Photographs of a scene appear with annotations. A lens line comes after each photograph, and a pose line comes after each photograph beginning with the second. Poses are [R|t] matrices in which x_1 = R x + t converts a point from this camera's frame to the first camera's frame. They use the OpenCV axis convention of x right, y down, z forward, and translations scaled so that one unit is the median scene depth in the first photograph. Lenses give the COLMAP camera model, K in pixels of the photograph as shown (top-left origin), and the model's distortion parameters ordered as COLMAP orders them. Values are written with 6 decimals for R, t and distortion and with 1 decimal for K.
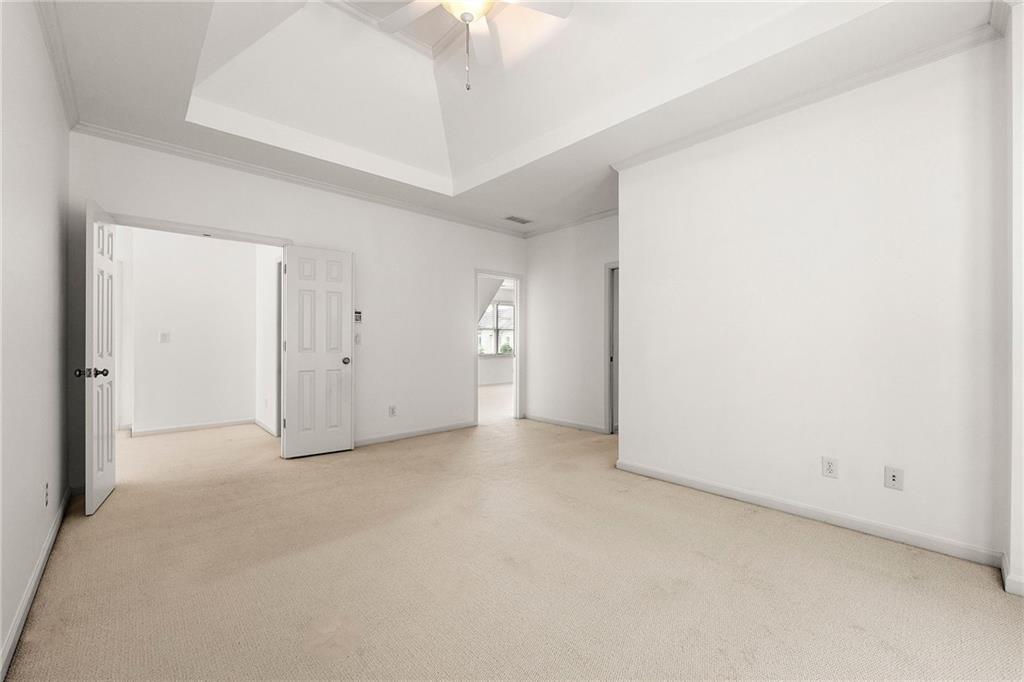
lens RADIAL K [[419.0, 0, 512.3], [0, 419.0, 341.1], [0, 0, 1]] dist [0.008866, -0.000181]
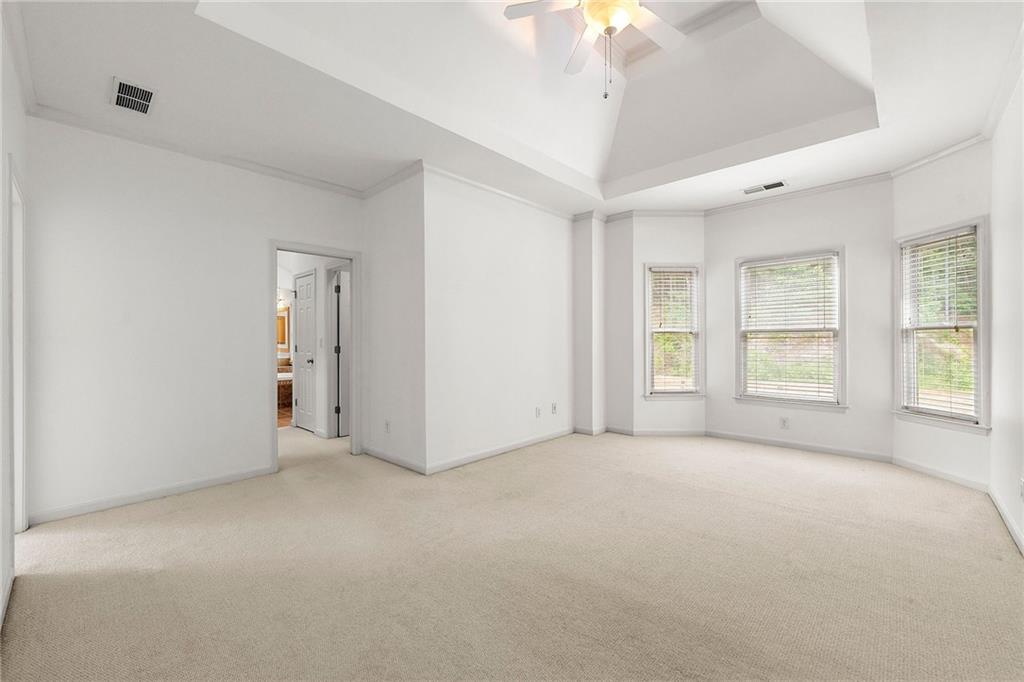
lens RADIAL K [[419.0, 0, 514.1], [0, 419.0, 339.7], [0, 0, 1]] dist [0.008866, -0.000181]
pose [[-0.076870, 0.000117, 0.997041, -0.808229], [0.004290, 0.999991, 0.000214, -0.012486], [-0.997032, 0.004294, -0.076870, 0.950996]]
